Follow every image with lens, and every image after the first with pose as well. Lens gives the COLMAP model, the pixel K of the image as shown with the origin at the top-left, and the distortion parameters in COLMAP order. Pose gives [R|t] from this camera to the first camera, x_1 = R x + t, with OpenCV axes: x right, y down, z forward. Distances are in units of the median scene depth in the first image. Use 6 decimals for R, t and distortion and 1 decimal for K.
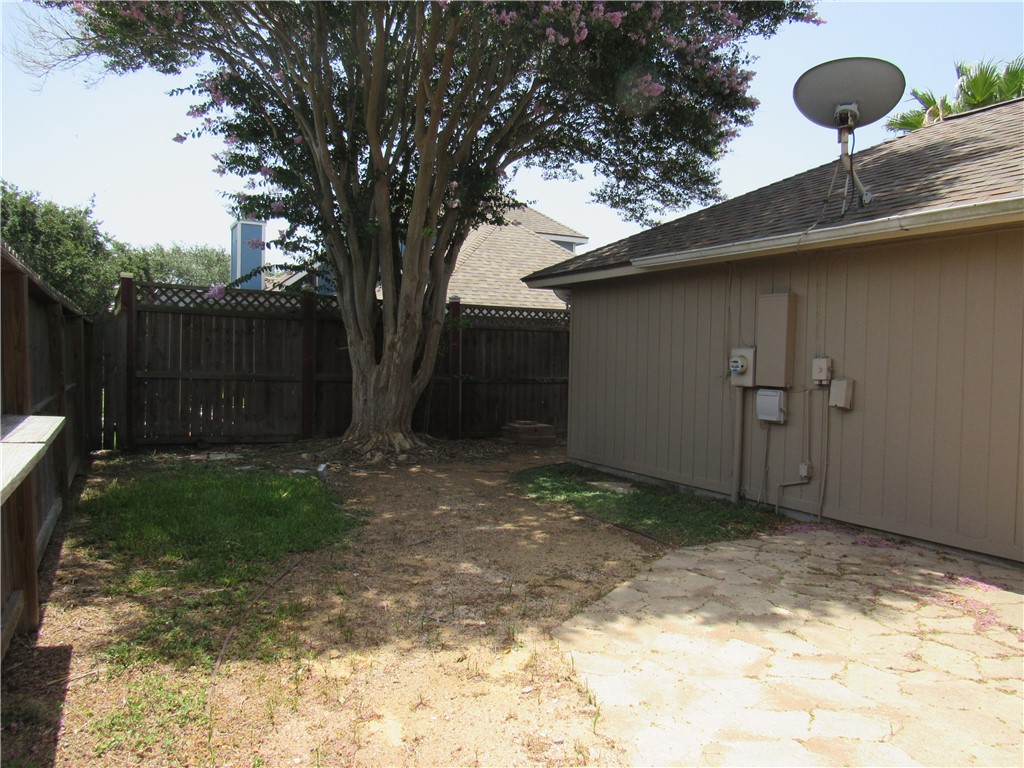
lens RADIAL K [[756.0, 0, 513.0], [0, 756.0, 381.5], [0, 0, 1]] dist [-0.006046, -0.002393]
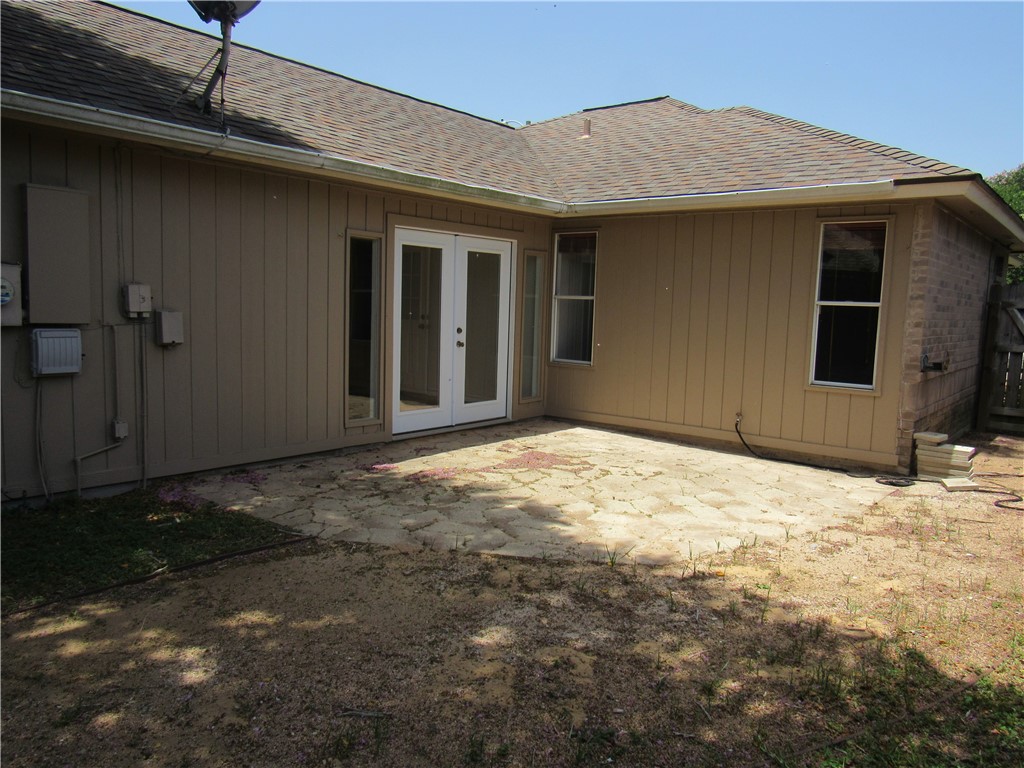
lens RADIAL K [[789.3, 0, 513.7], [0, 789.3, 385.1], [0, 0, 1]] dist [0.000691, 0.002429]
pose [[-0.419939, -0.130178, 0.898168, -0.723461], [-0.015987, 0.990567, 0.136096, -0.063651], [-0.907412, 0.042793, -0.418058, 1.415612]]
